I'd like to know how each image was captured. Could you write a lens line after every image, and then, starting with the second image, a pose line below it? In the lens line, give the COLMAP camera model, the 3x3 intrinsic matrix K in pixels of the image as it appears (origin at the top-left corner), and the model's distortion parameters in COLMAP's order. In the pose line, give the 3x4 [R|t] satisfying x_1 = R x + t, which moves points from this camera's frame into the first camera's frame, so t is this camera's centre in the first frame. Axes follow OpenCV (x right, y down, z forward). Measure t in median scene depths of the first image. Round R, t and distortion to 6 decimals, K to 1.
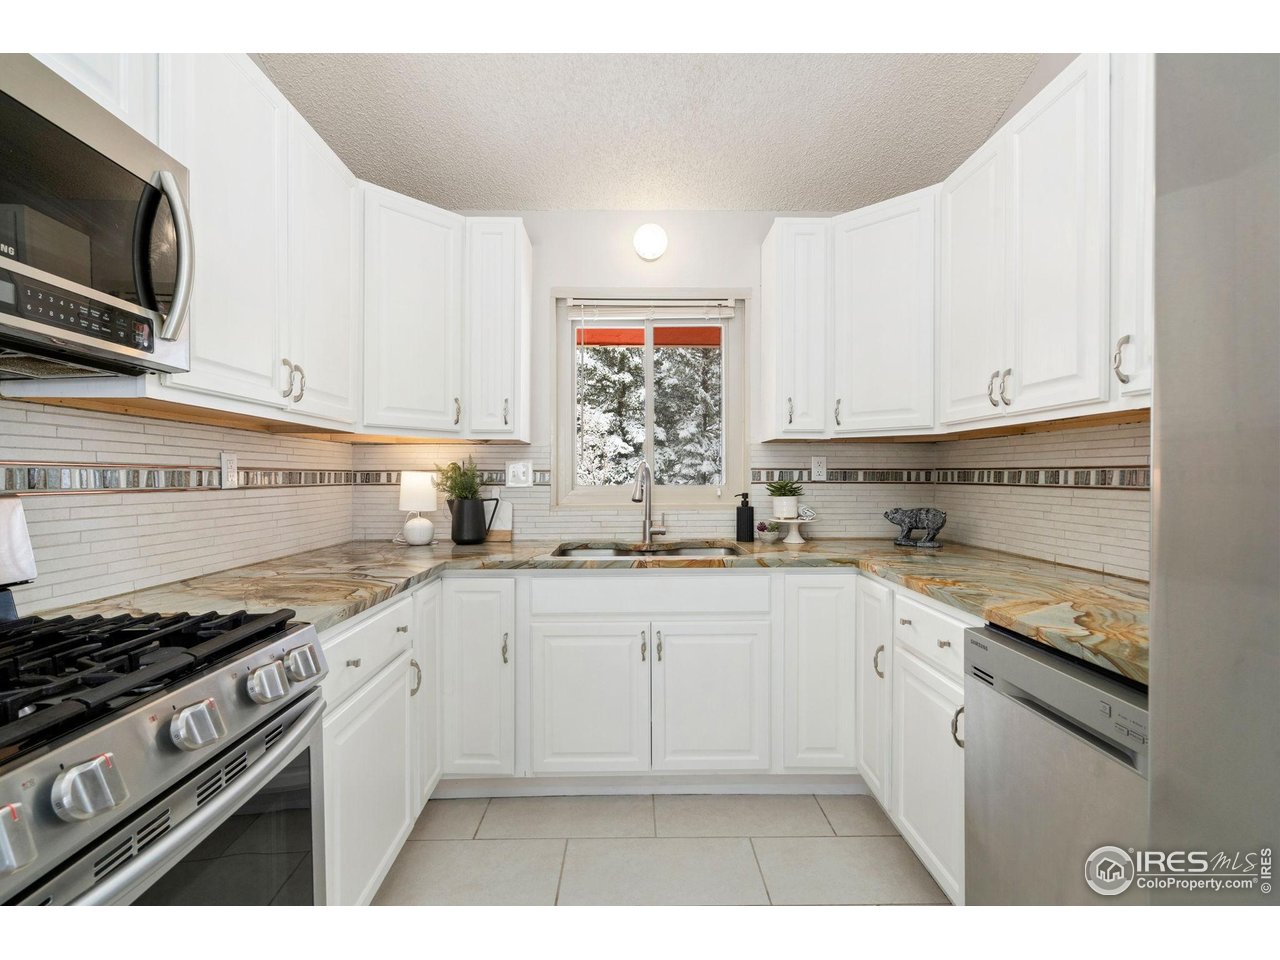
lens RADIAL K [[583.2, 0, 637.5], [0, 583.2, 480.4], [0, 0, 1]] dist [-0.004762, 0.000338]
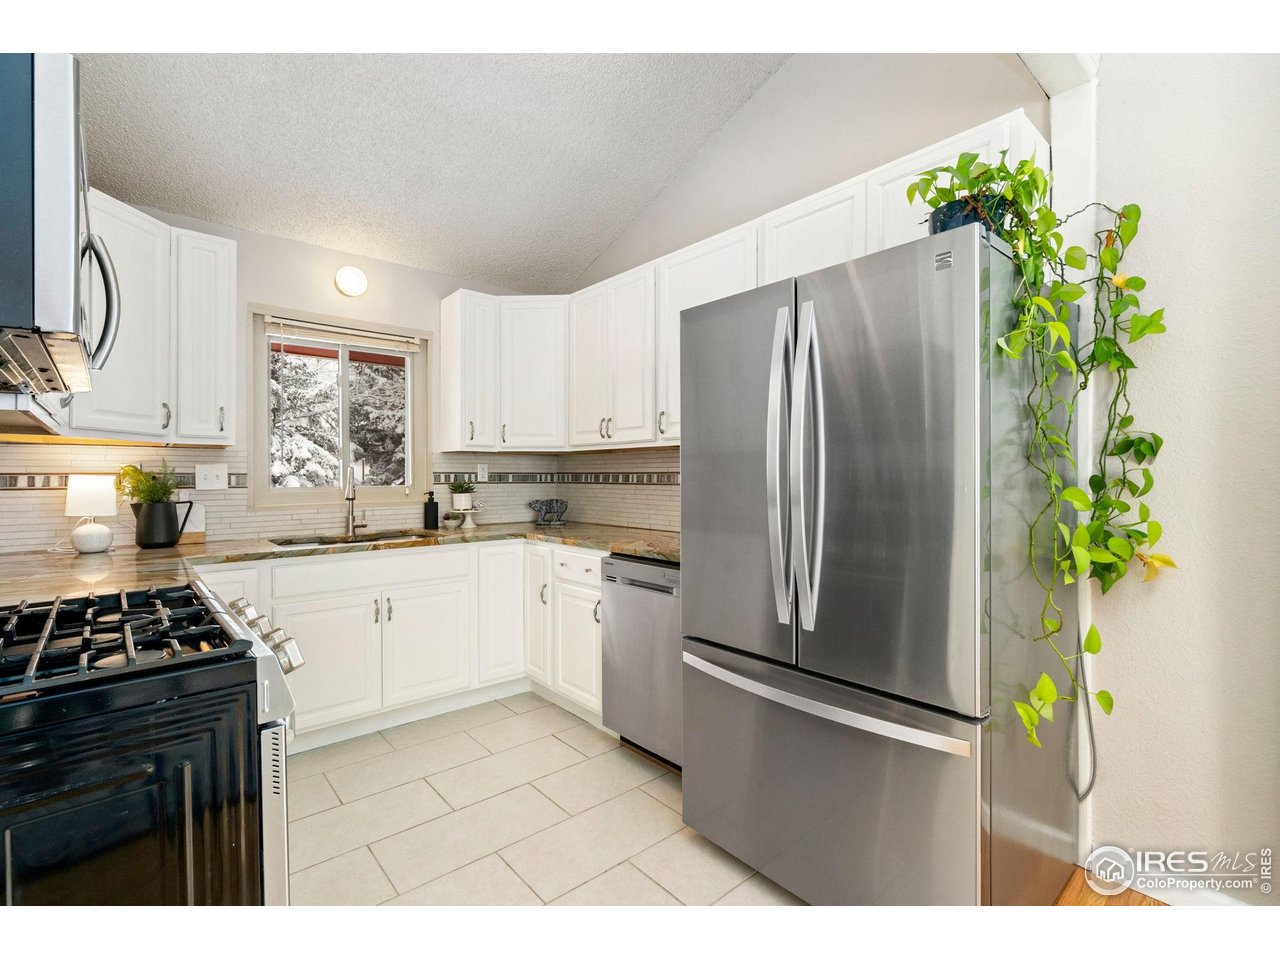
lens RADIAL K [[583.2, 0, 639.7], [0, 583.2, 474.0], [0, 0, 1]] dist [-0.004762, 0.000338]
pose [[0.763827, 0.001339, 0.645420, -0.310418], [0.007706, 0.999908, -0.011194, 0.001042], [-0.645375, 0.013524, 0.763746, -0.294691]]
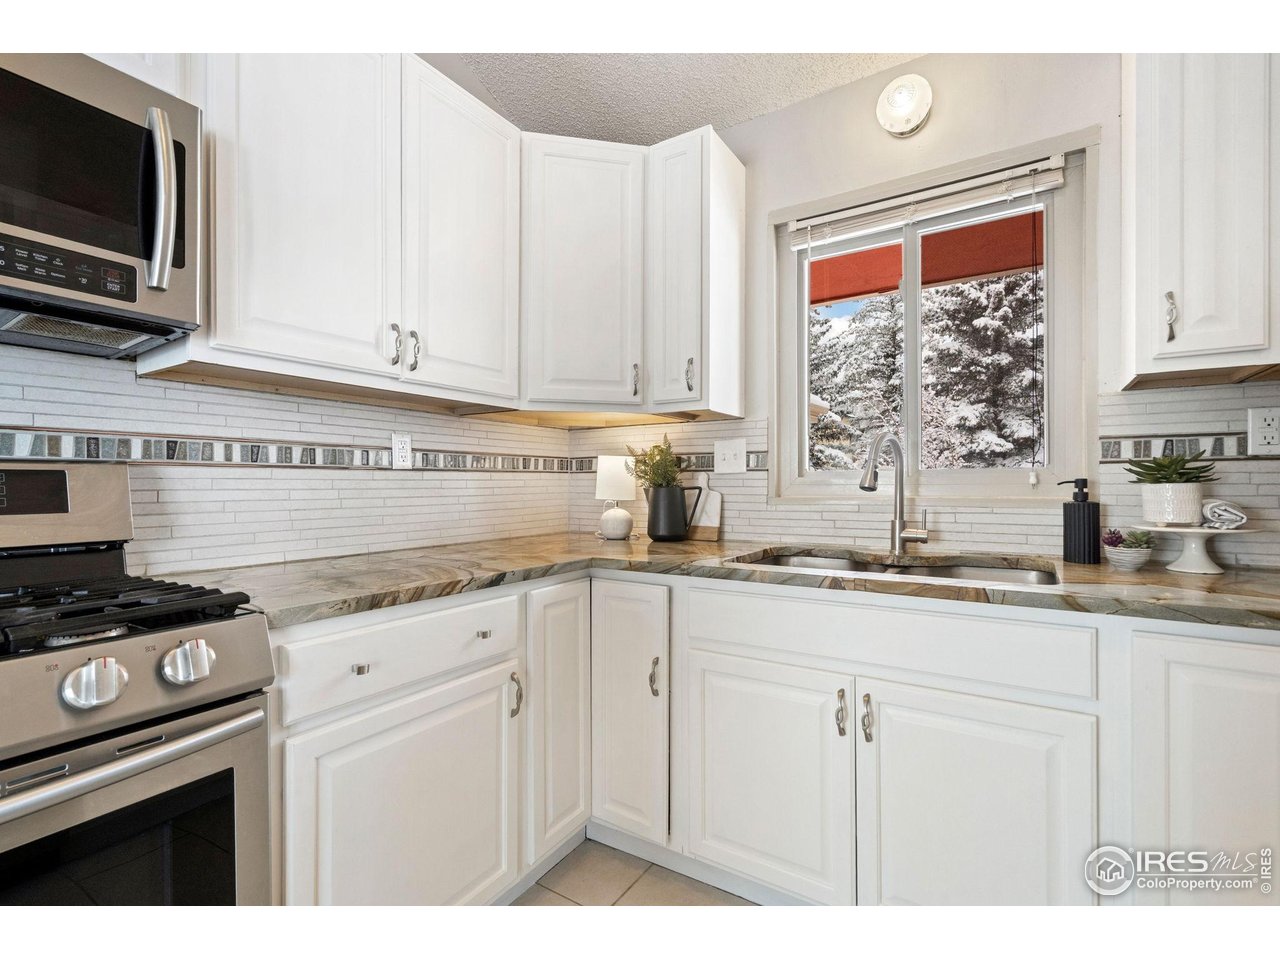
lens RADIAL K [[583.2, 0, 645.3], [0, 583.2, 484.0], [0, 0, 1]] dist [-0.004762, 0.000338]
pose [[0.827867, -0.001257, -0.560923, 0.158509], [-0.002205, 0.999982, -0.005496, 0.032639], [0.560920, 0.005787, 0.827850, 0.297136]]
